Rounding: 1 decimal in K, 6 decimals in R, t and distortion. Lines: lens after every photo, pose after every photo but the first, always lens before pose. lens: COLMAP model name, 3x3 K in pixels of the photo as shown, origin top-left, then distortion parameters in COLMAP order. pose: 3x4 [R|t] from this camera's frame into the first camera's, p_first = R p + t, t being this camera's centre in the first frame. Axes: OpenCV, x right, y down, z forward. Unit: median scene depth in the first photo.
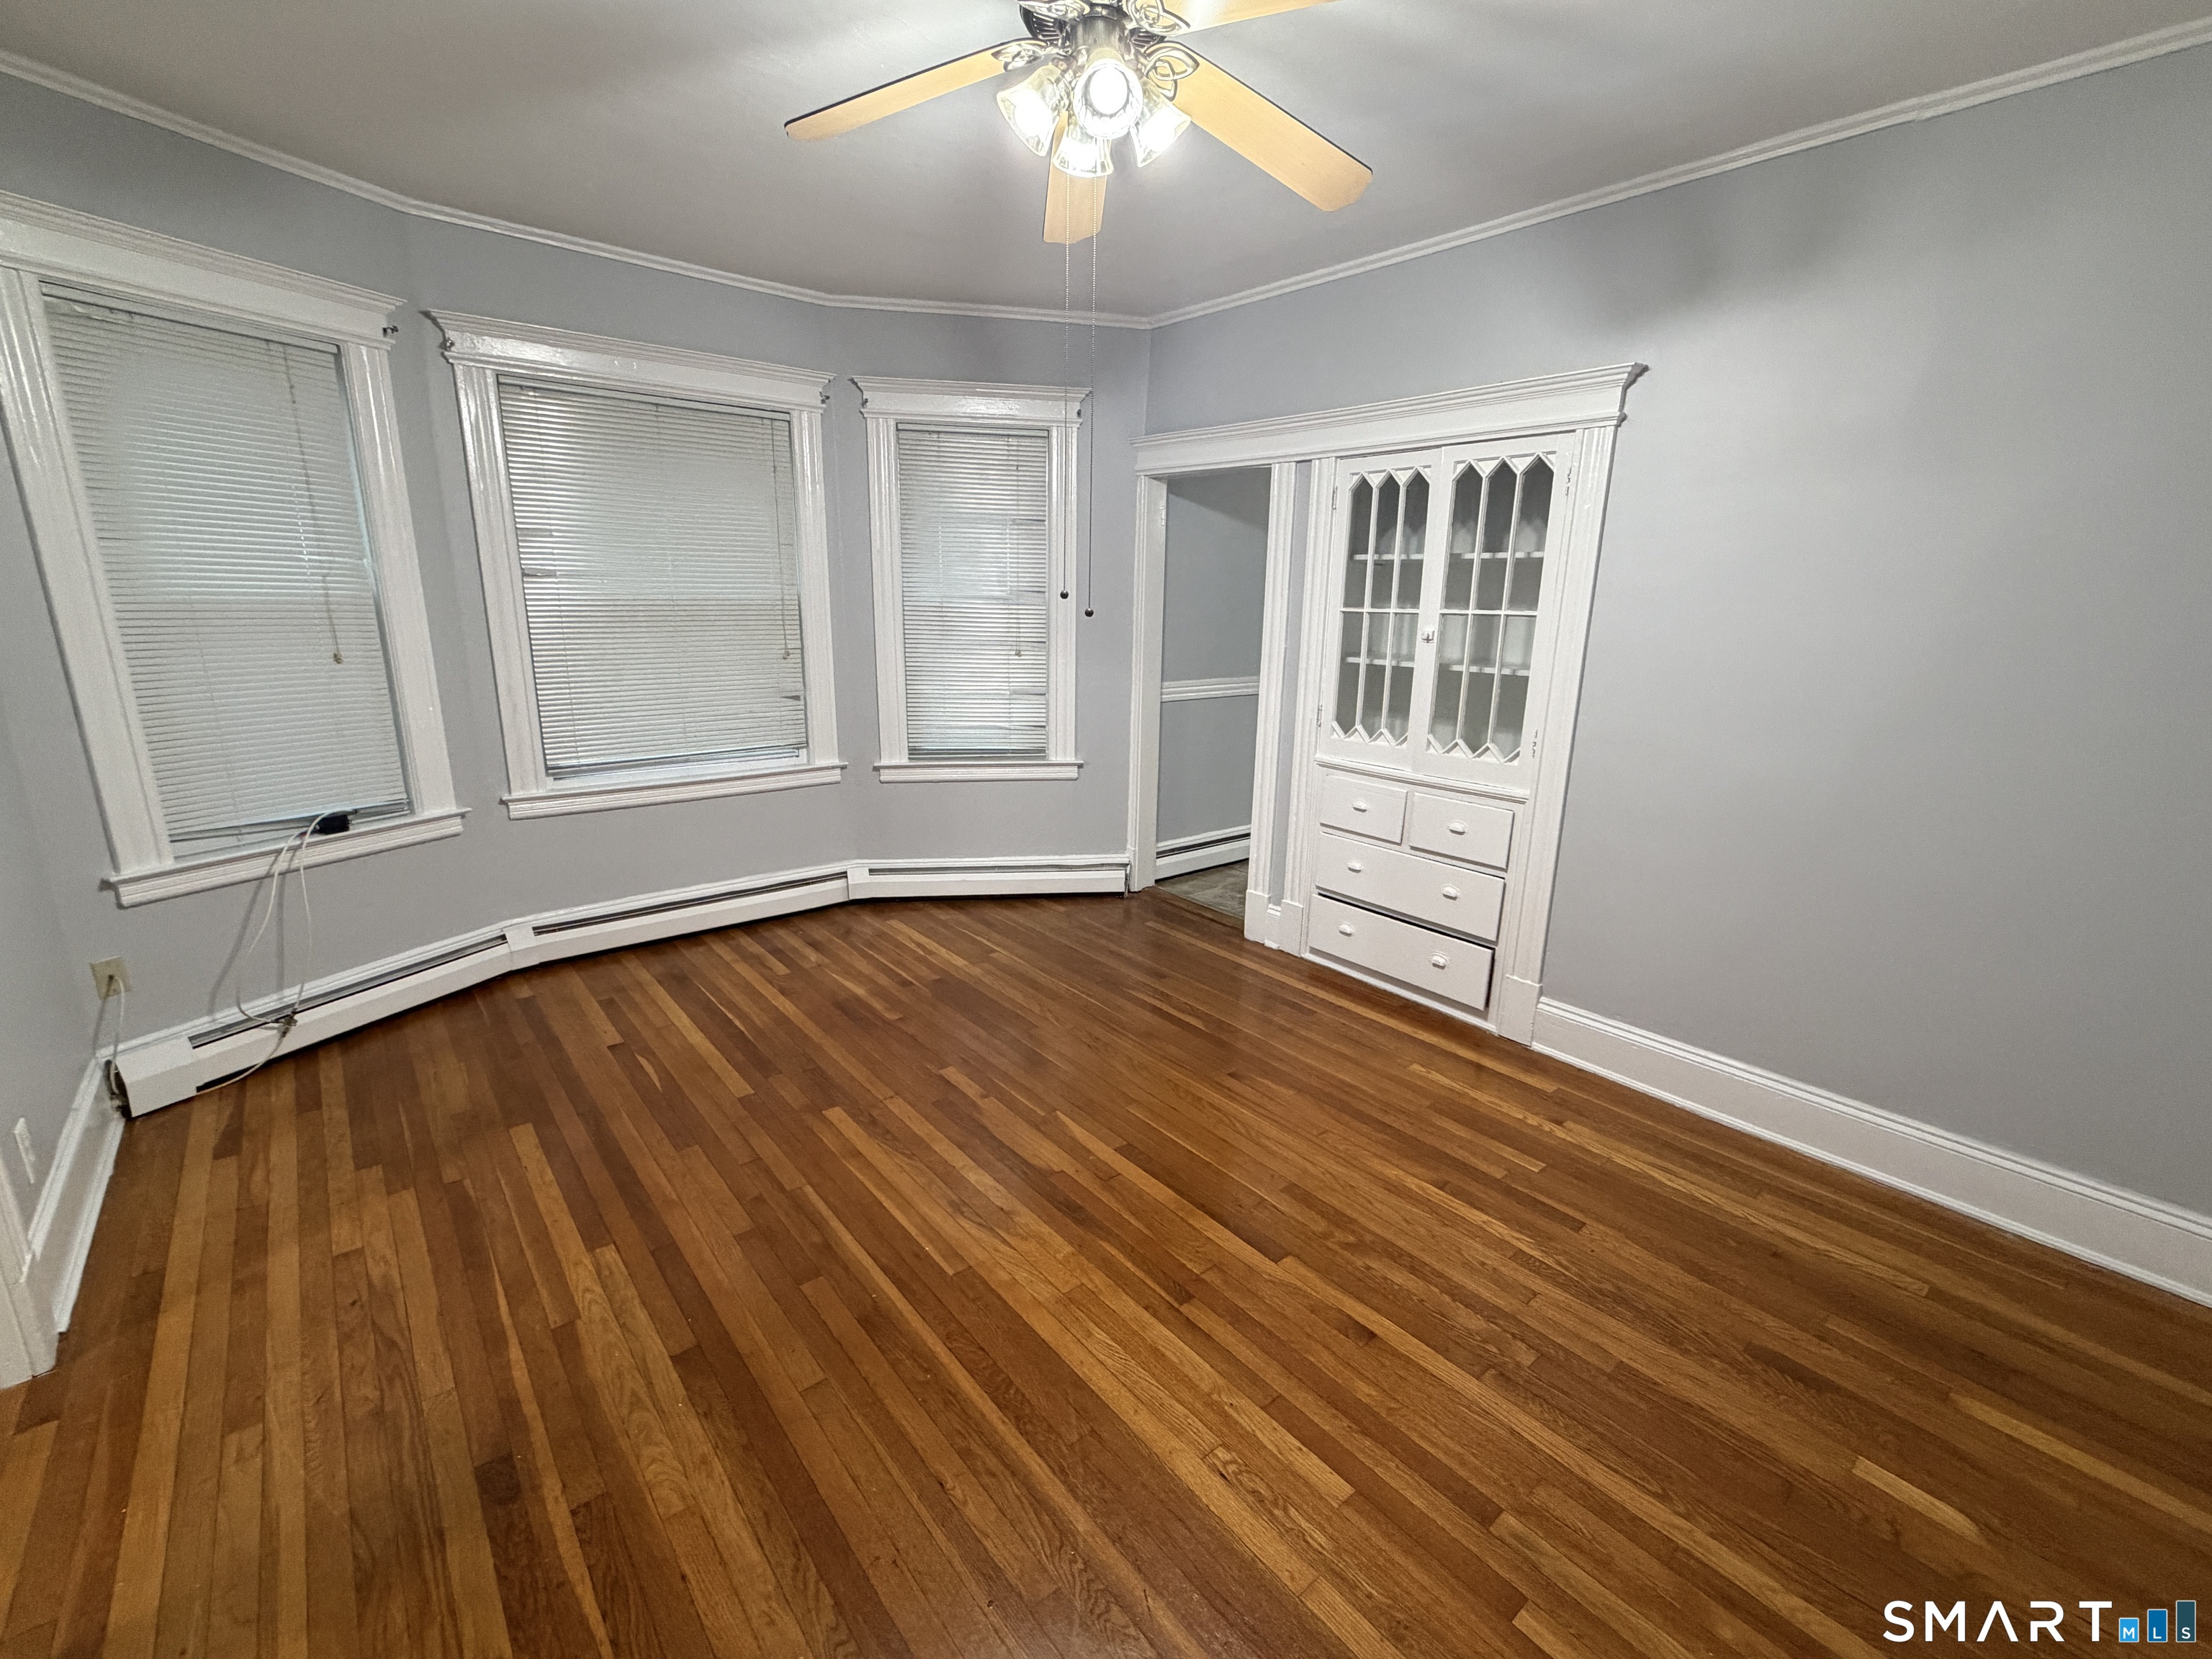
lens RADIAL K [[955.2, 0, 1109.7], [0, 955.2, 829.8], [0, 0, 1]] dist [0.002856, -0.000379]
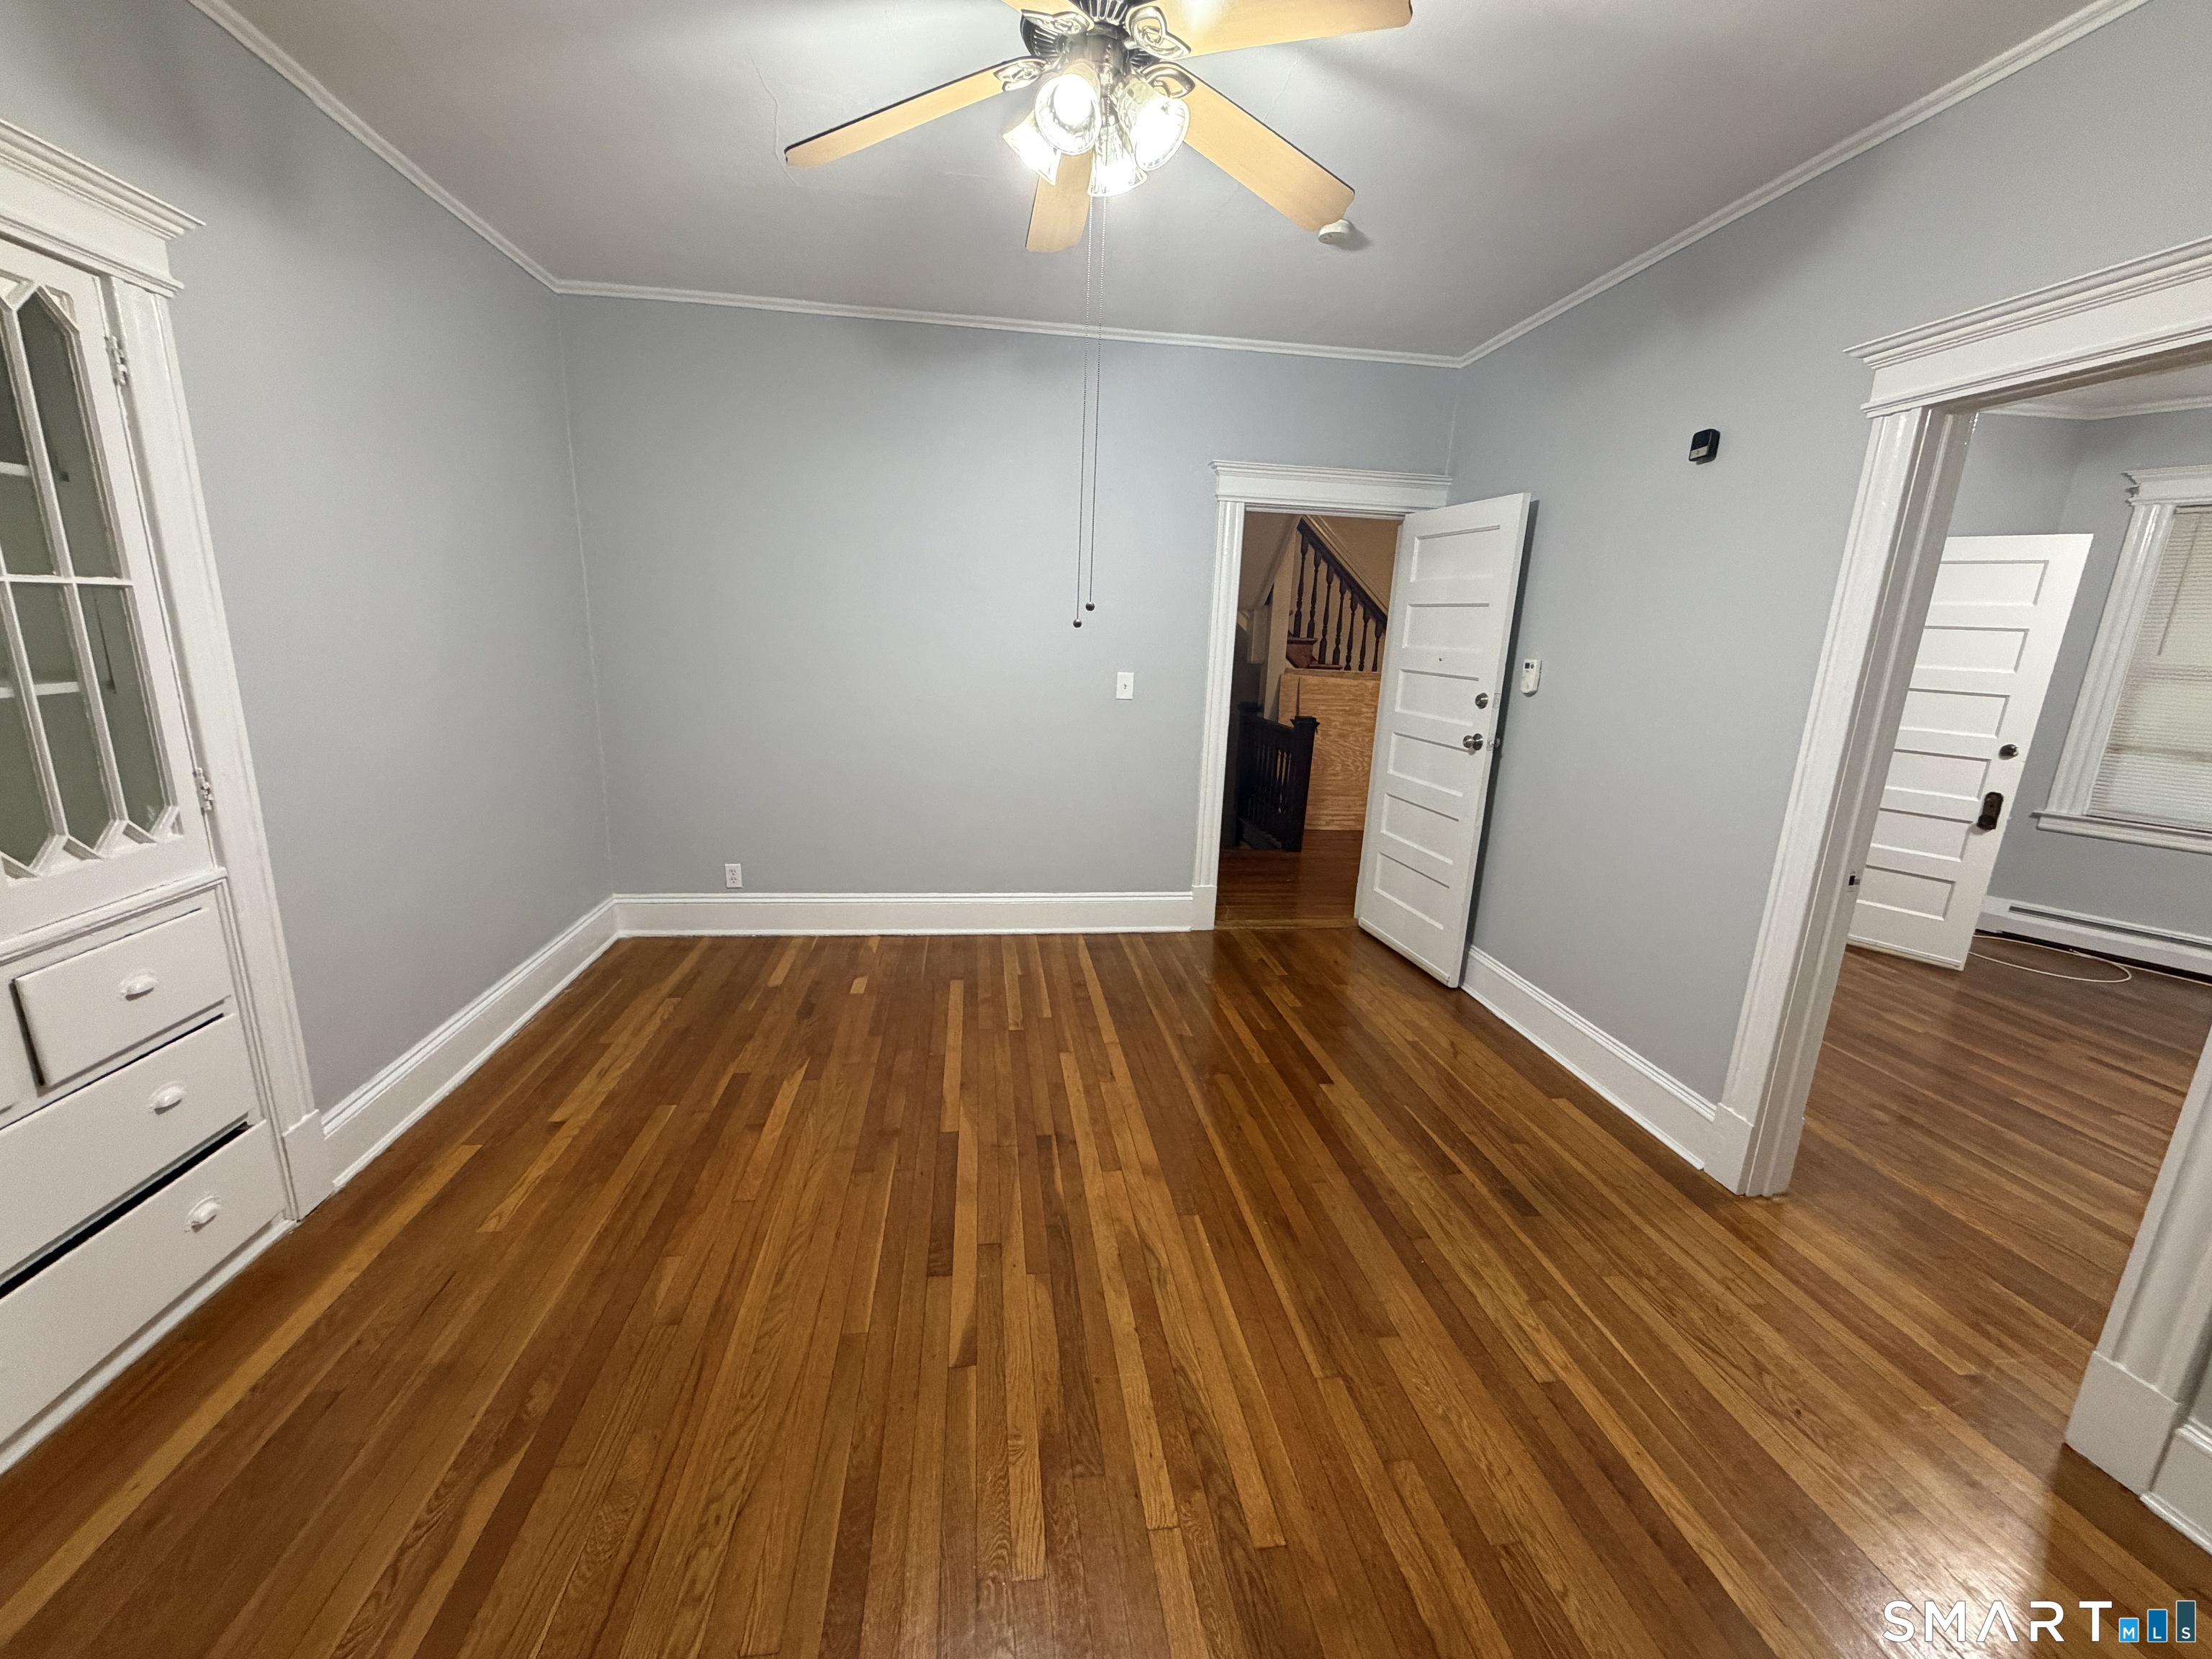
lens RADIAL K [[882.1, 0, 1102.1], [0, 882.1, 823.0], [0, 0, 1]] dist [0.000783, 0.000119]
pose [[-0.845123, -0.171048, 0.506468, -0.489843], [0.072268, 0.902172, 0.425279, -0.382308], [-0.529665, 0.396014, -0.750085, 1.564187]]
